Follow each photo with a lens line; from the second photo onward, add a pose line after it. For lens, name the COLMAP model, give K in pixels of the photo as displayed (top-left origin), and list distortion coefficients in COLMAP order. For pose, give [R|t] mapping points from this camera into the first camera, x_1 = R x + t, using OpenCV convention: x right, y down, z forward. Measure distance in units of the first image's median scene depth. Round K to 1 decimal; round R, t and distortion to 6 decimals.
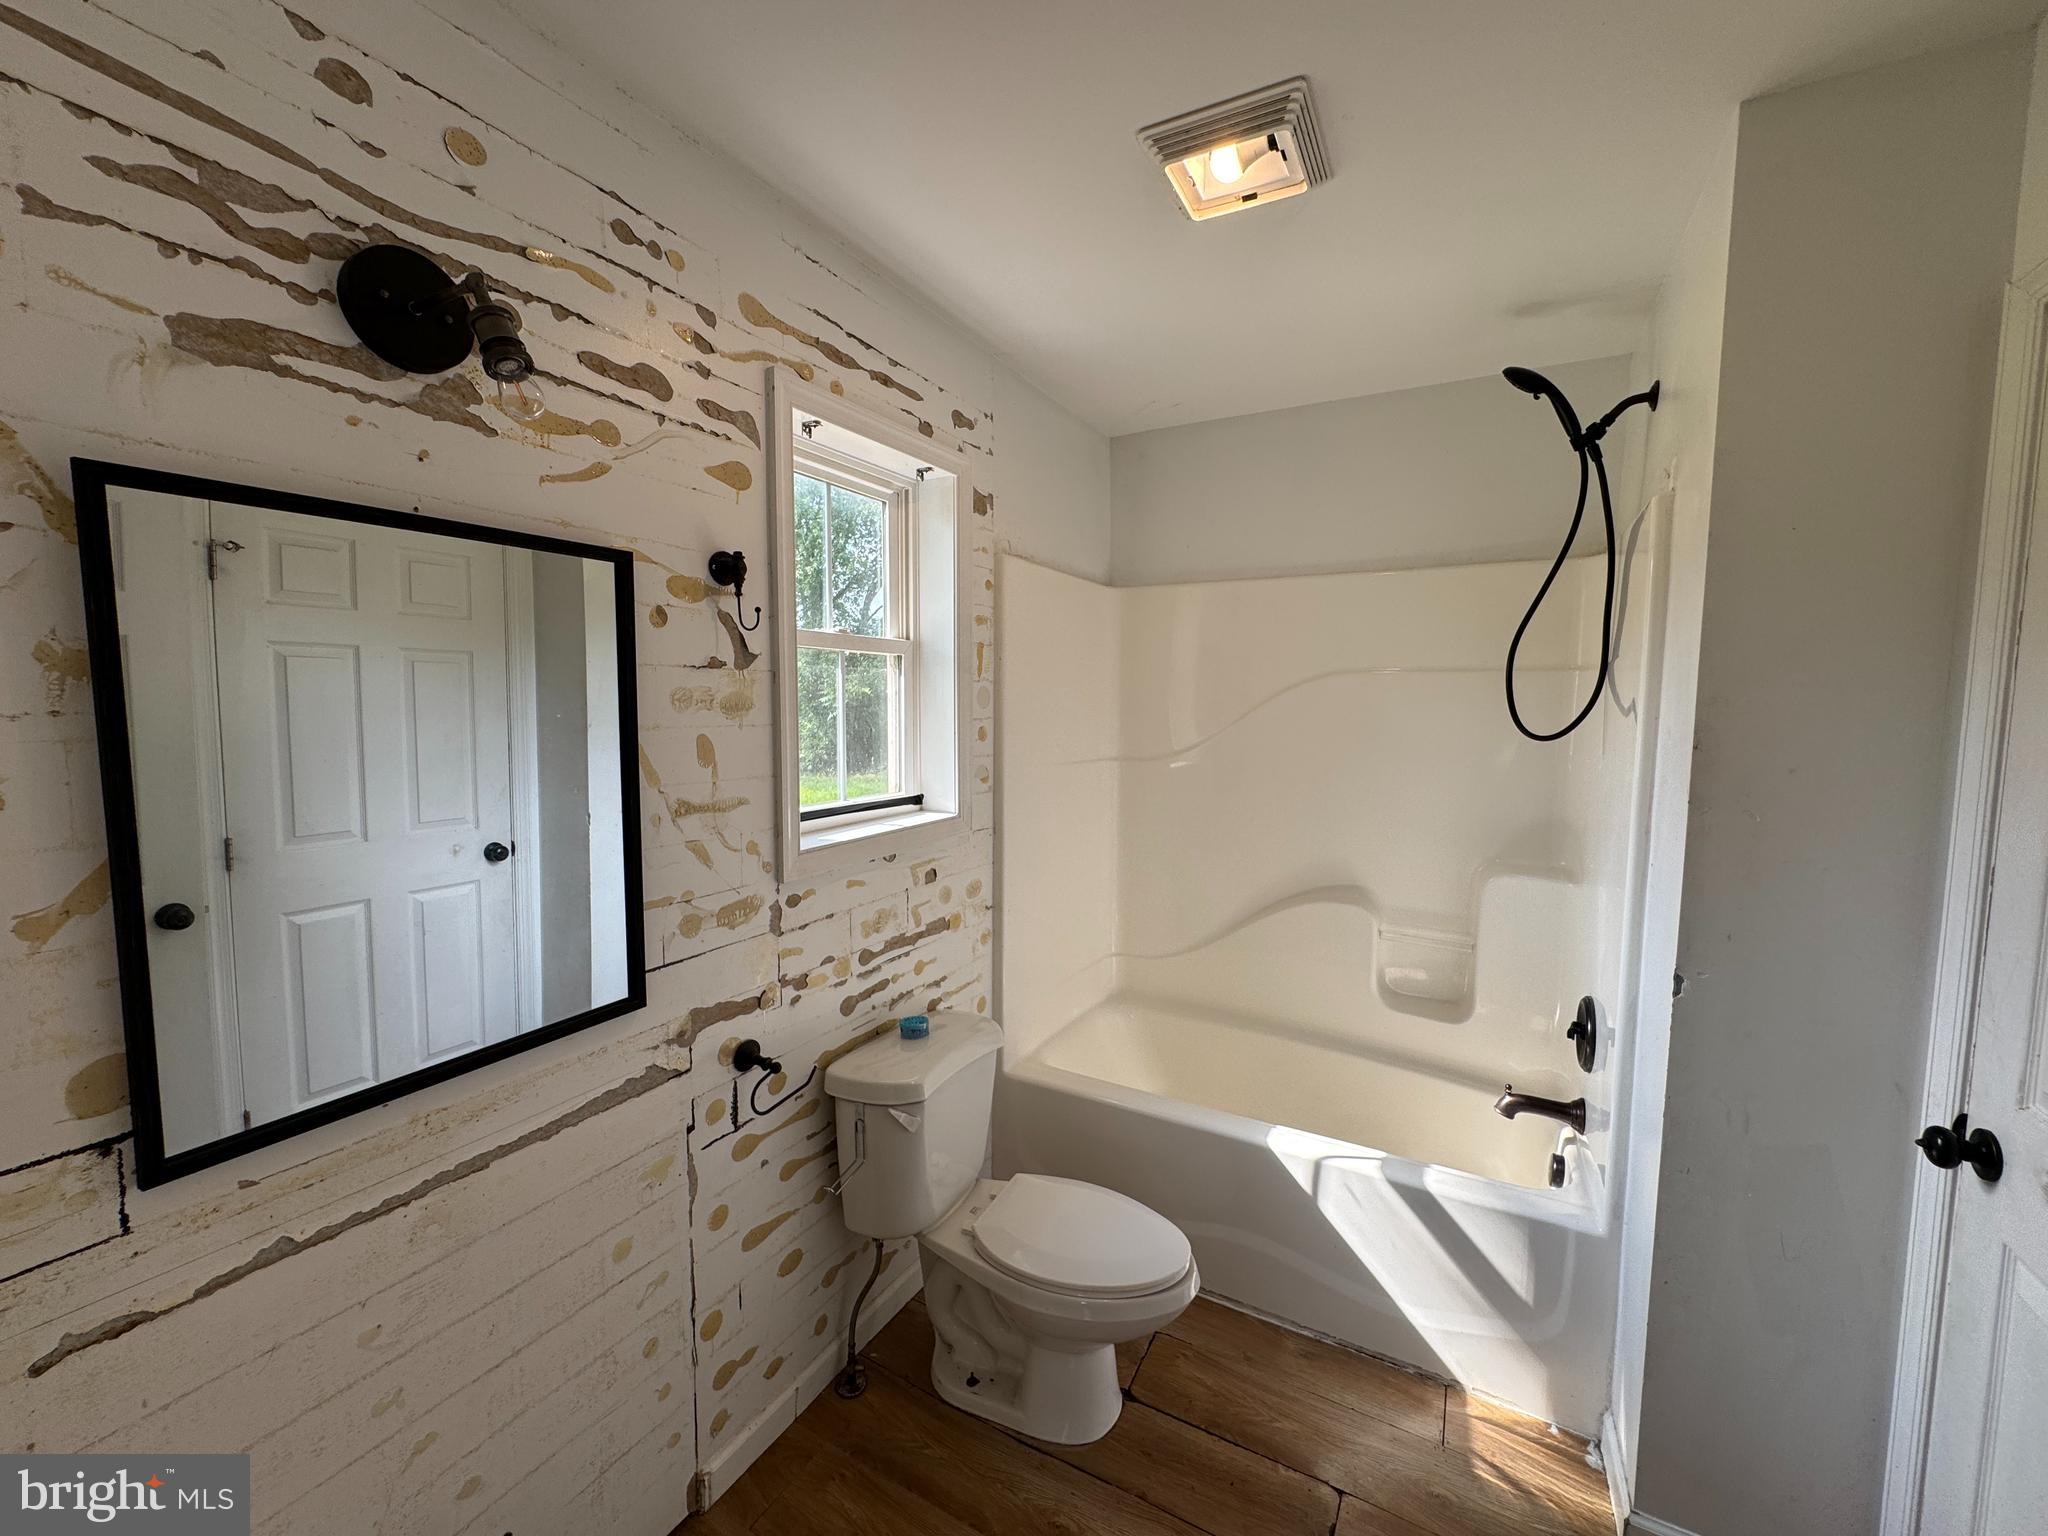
lens RADIAL K [[814.7, 0, 1023.6], [0, 814.7, 769.8], [0, 0, 1]] dist [-0.000618, 0.000329]
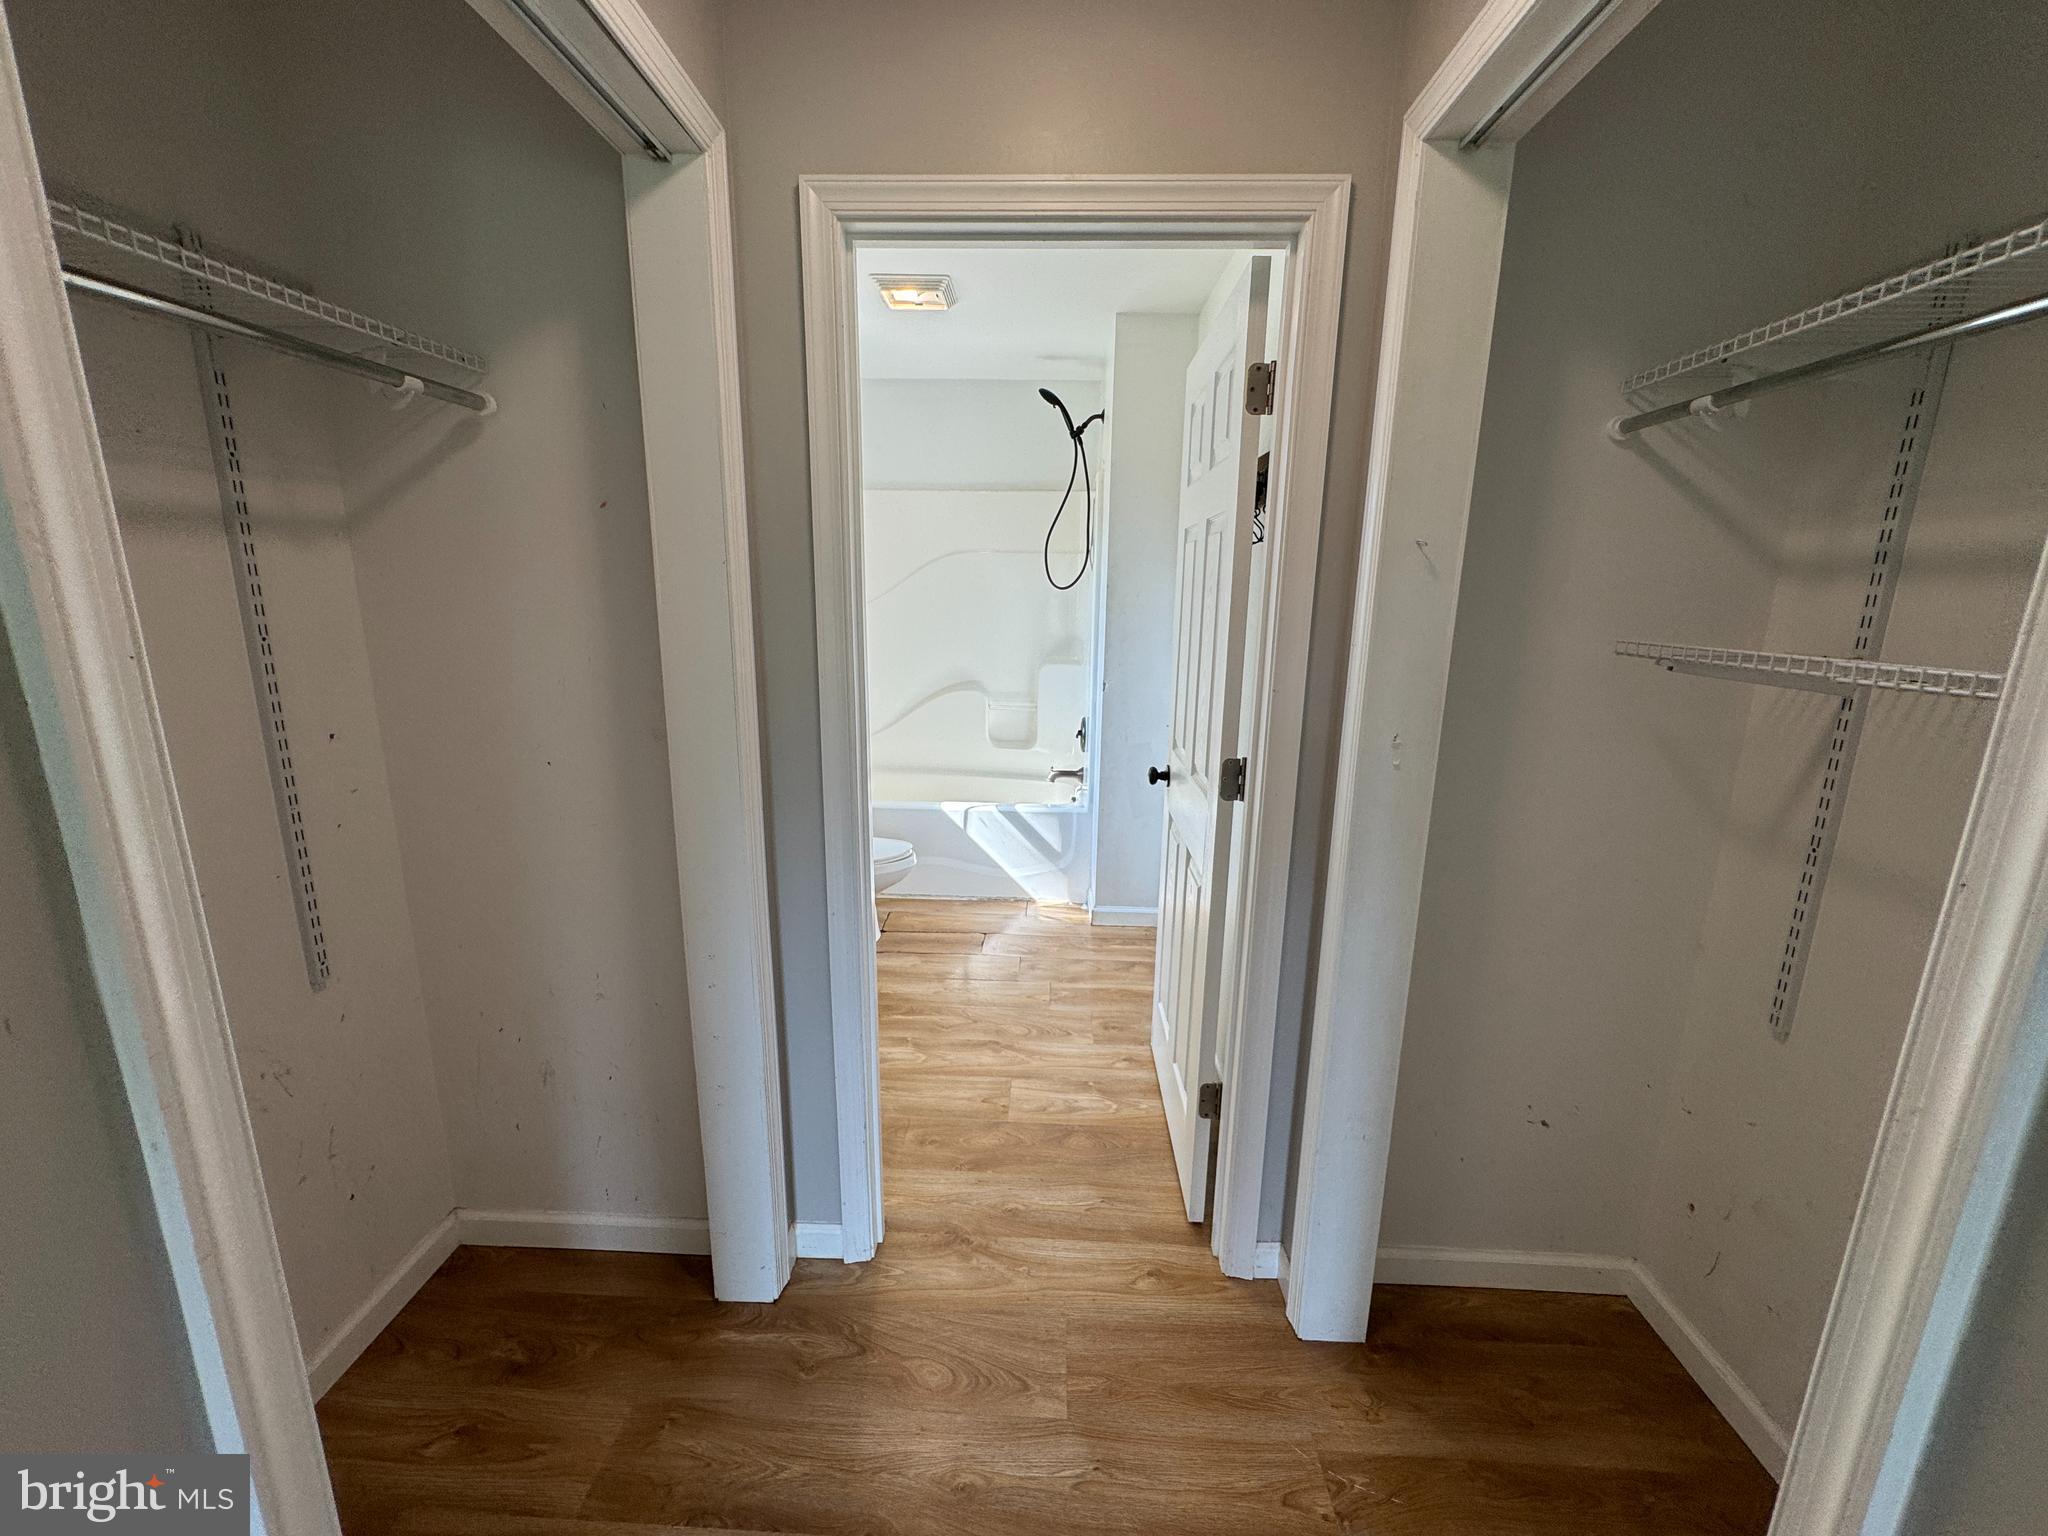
lens RADIAL K [[814.7, 0, 1024.4], [0, 814.7, 767.7], [0, 0, 1]] dist [-0.000618, 0.000329]
pose [[0.889112, -0.097358, 0.447215, -0.373051], [0.031364, 0.987778, 0.152682, 0.088246], [-0.456614, -0.121725, 0.881299, -0.761060]]
